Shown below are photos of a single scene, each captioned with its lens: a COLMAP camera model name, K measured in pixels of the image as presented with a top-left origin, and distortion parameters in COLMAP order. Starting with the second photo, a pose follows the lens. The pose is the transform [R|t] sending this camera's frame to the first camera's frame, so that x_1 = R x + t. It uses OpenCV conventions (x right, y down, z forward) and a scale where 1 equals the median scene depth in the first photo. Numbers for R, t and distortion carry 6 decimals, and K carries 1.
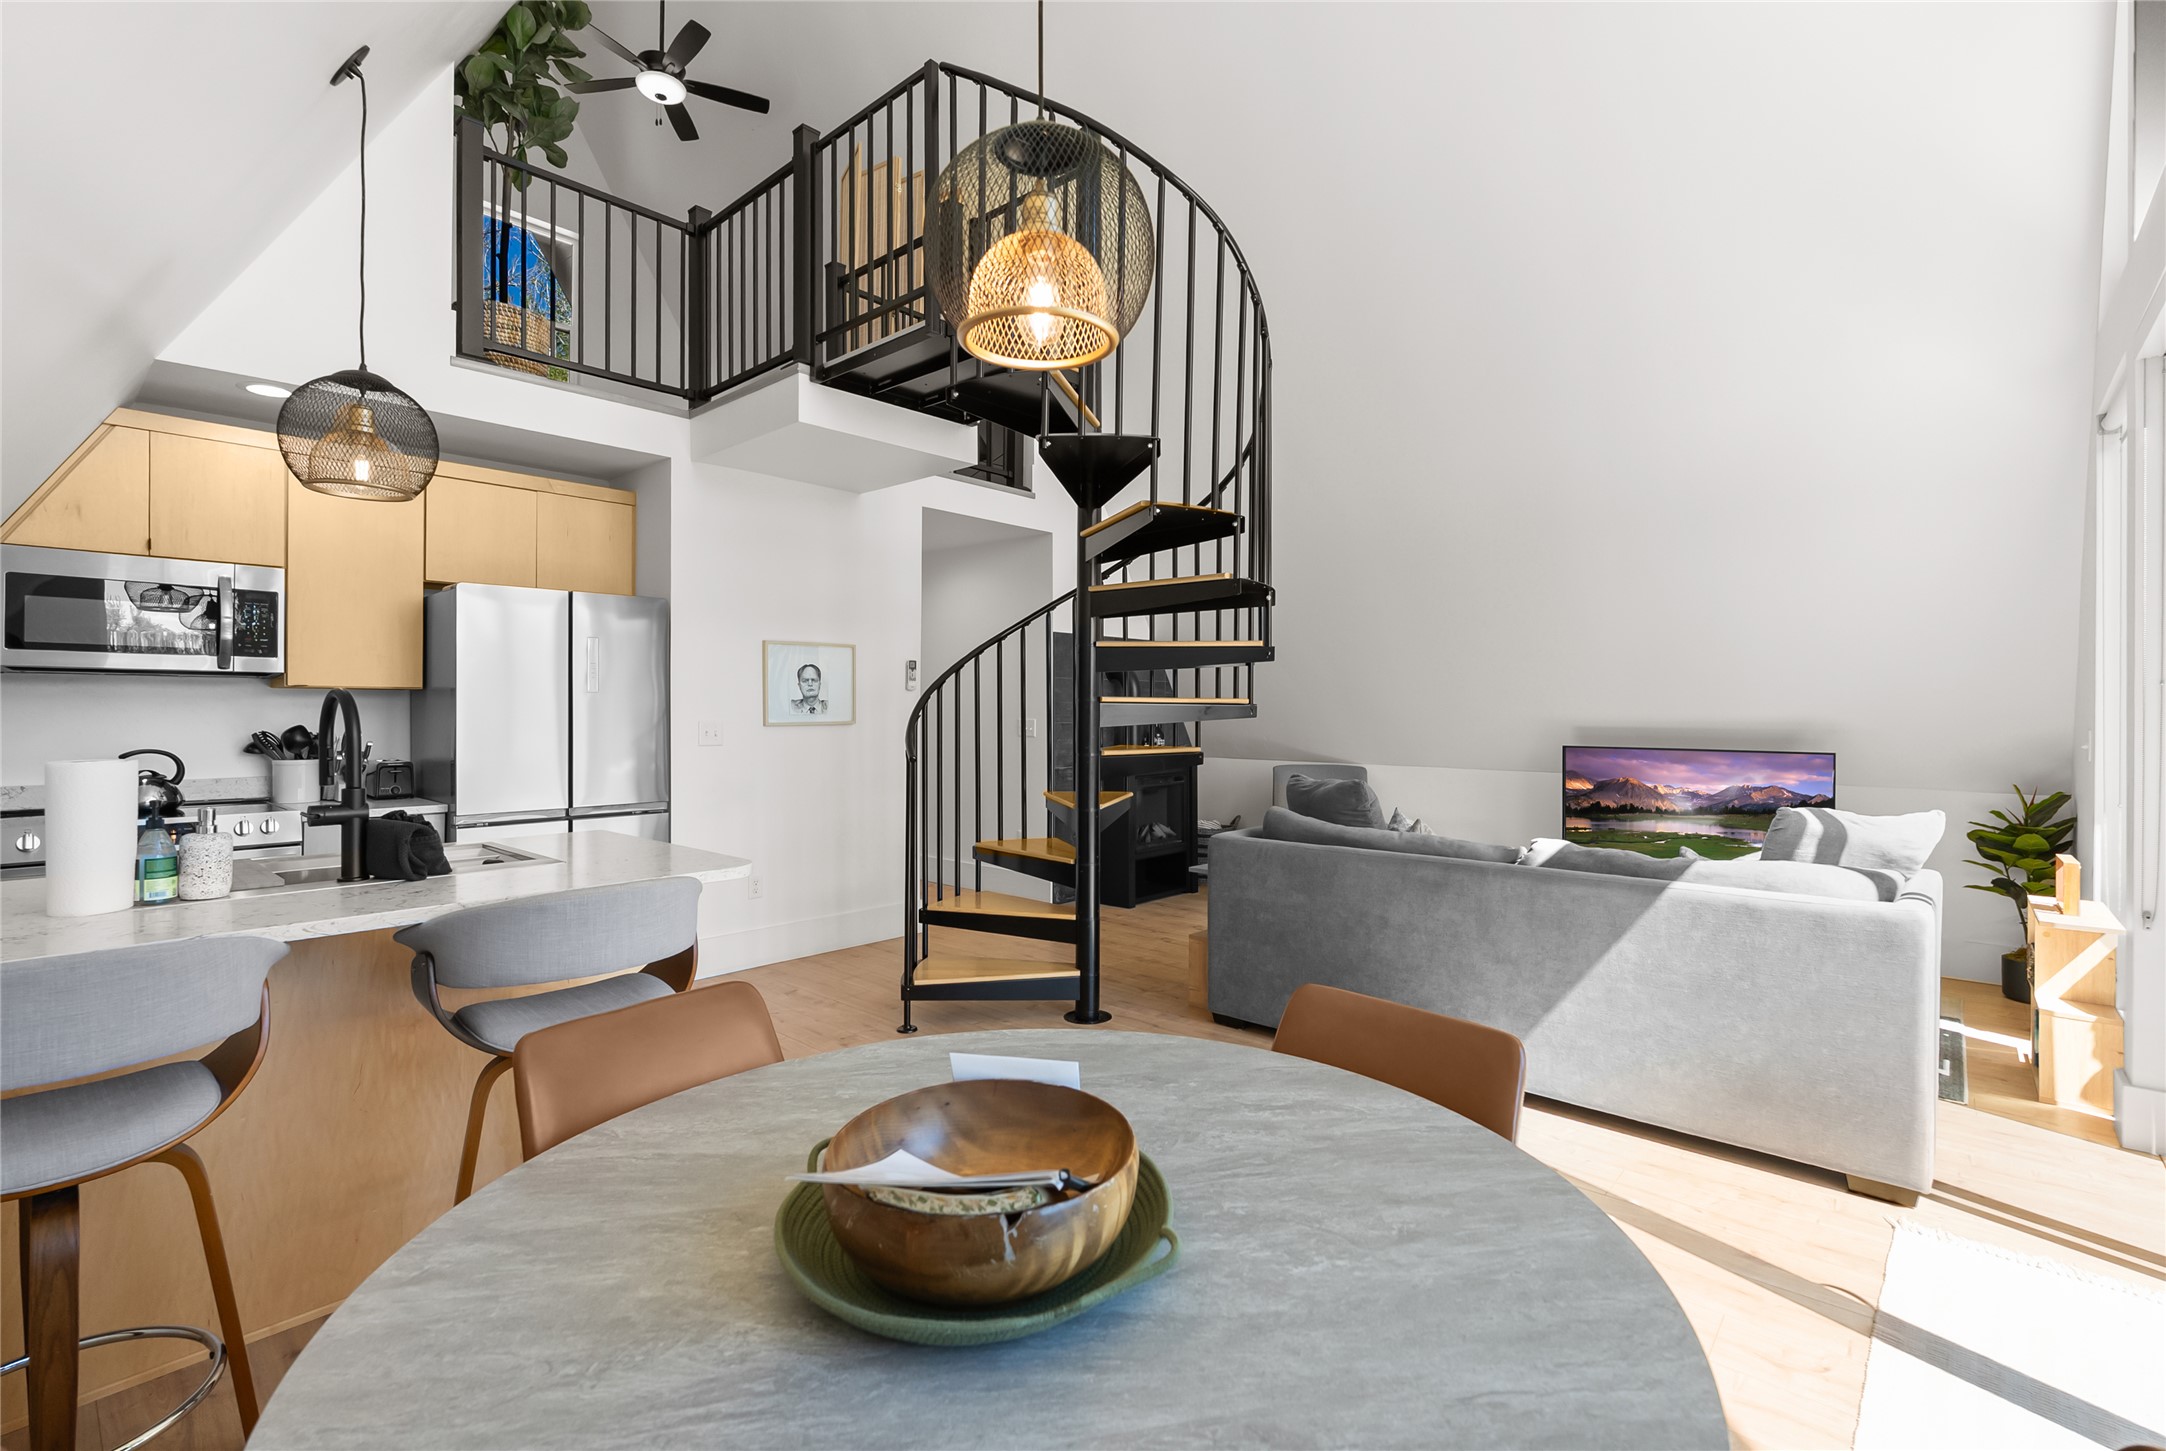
lens RADIAL K [[961.7, 0, 1088.0], [0, 961.7, 720.6], [0, 0, 1]] dist [-0.010812, 0.000027]
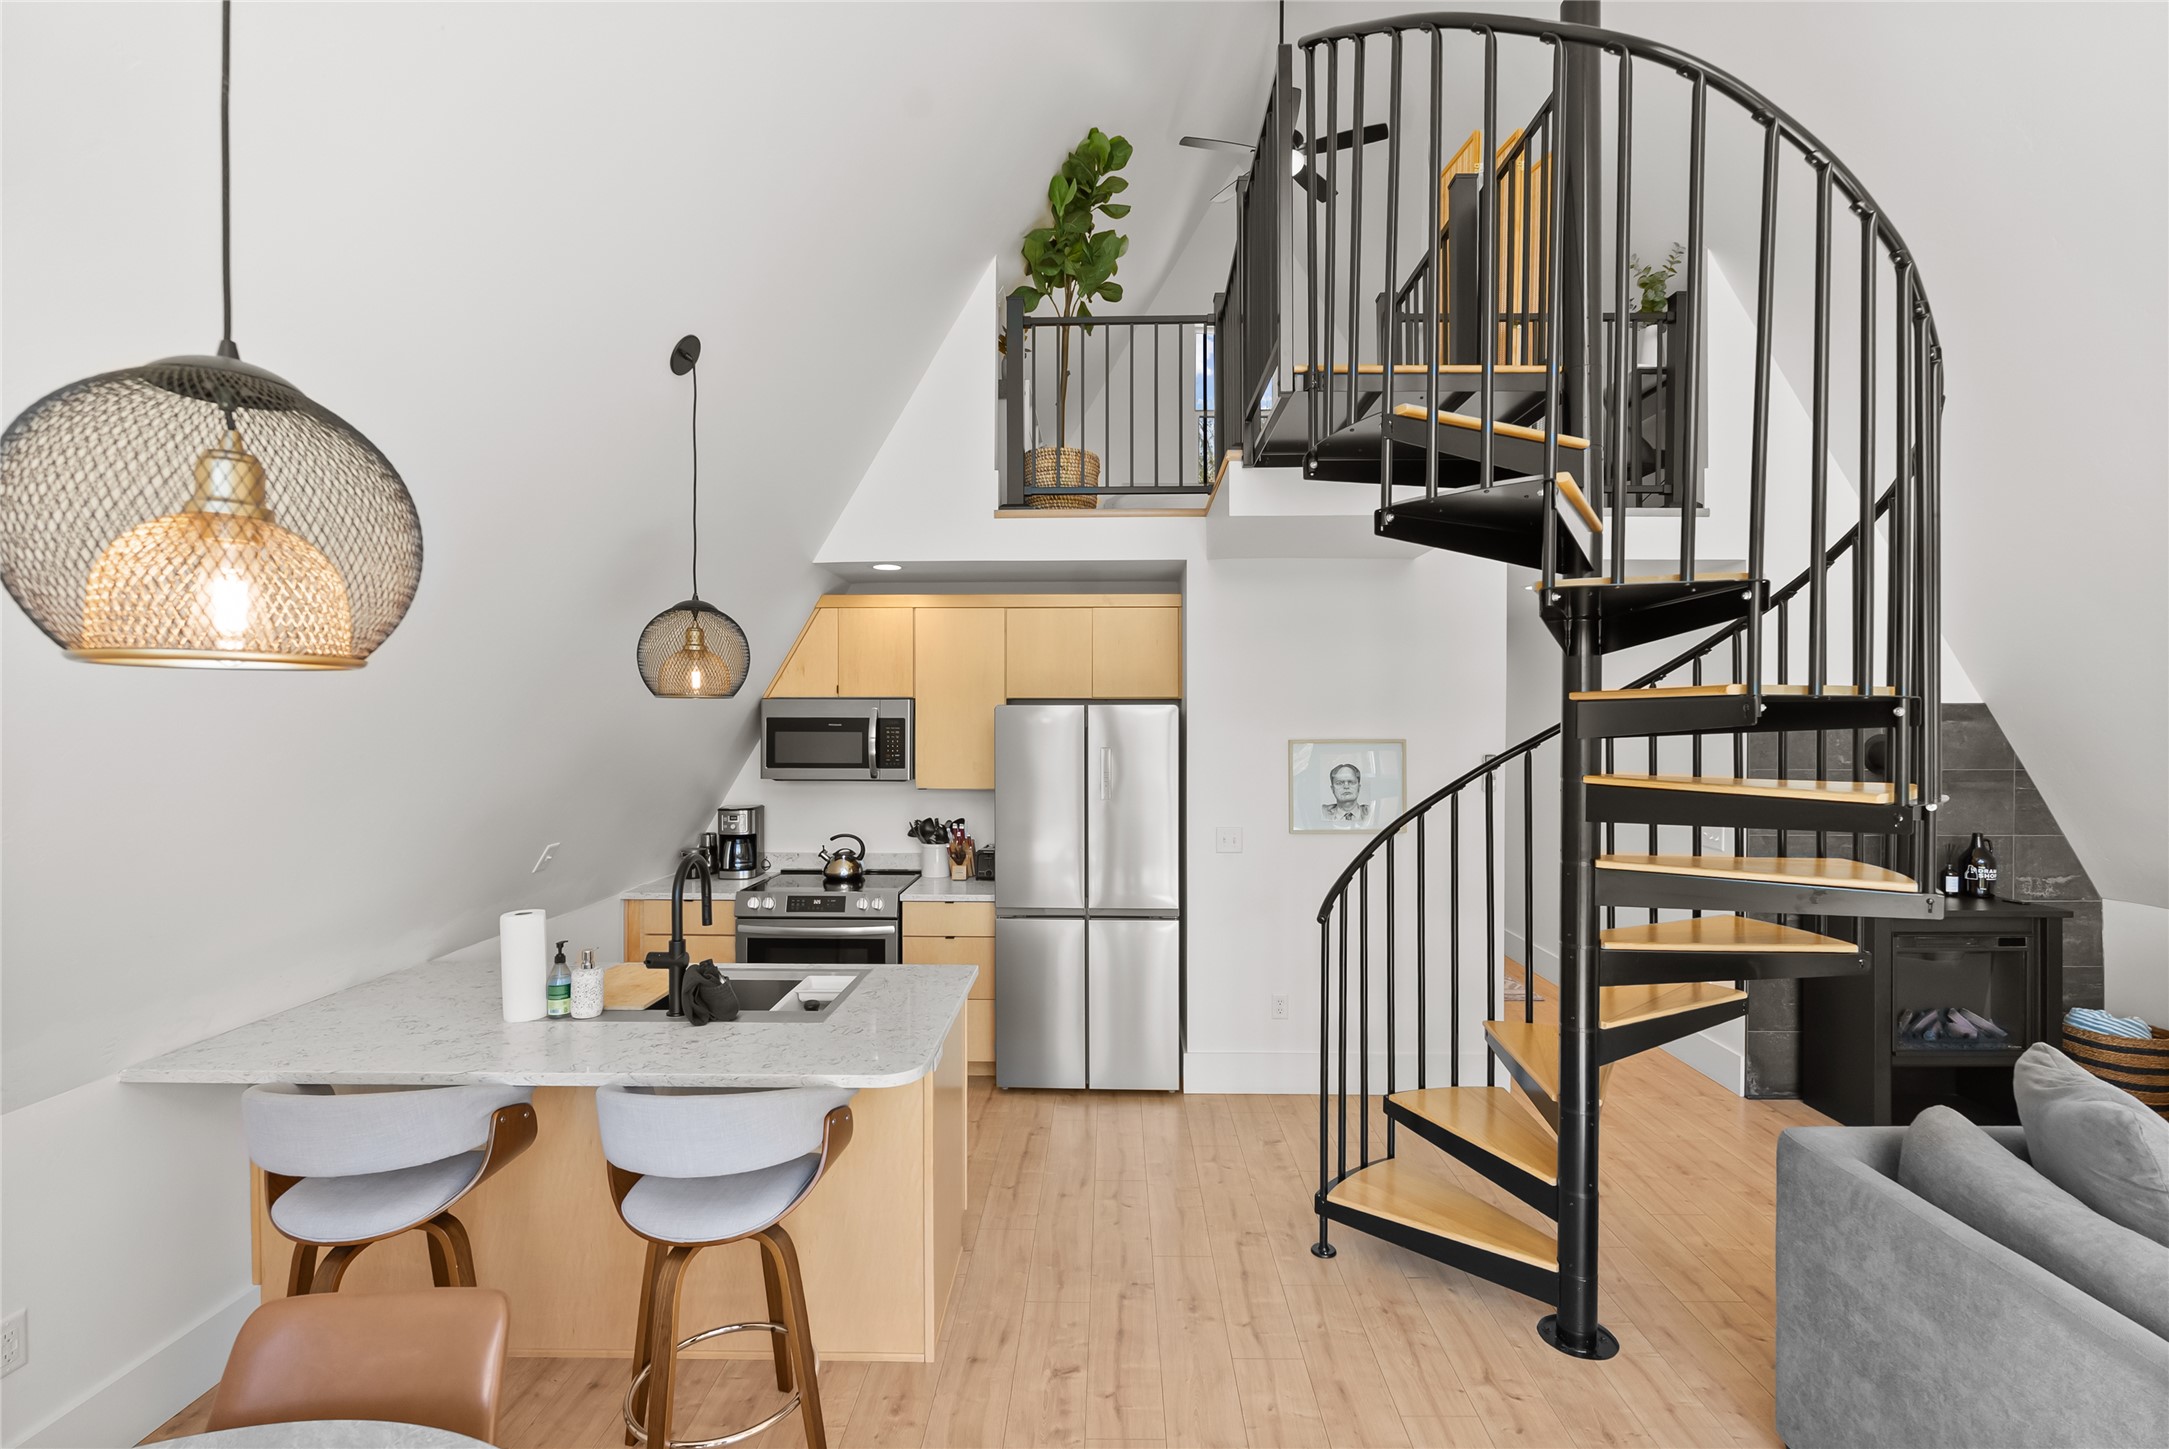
lens RADIAL K [[967.7, 0, 1087.2], [0, 967.7, 729.5], [0, 0, 1]] dist [-0.005717, -0.000002]
pose [[0.657448, 0.000508, -0.753500, 0.278499], [-0.006470, 0.999967, -0.004971, -0.106216], [0.753472, 0.008144, 0.657429, 0.304824]]
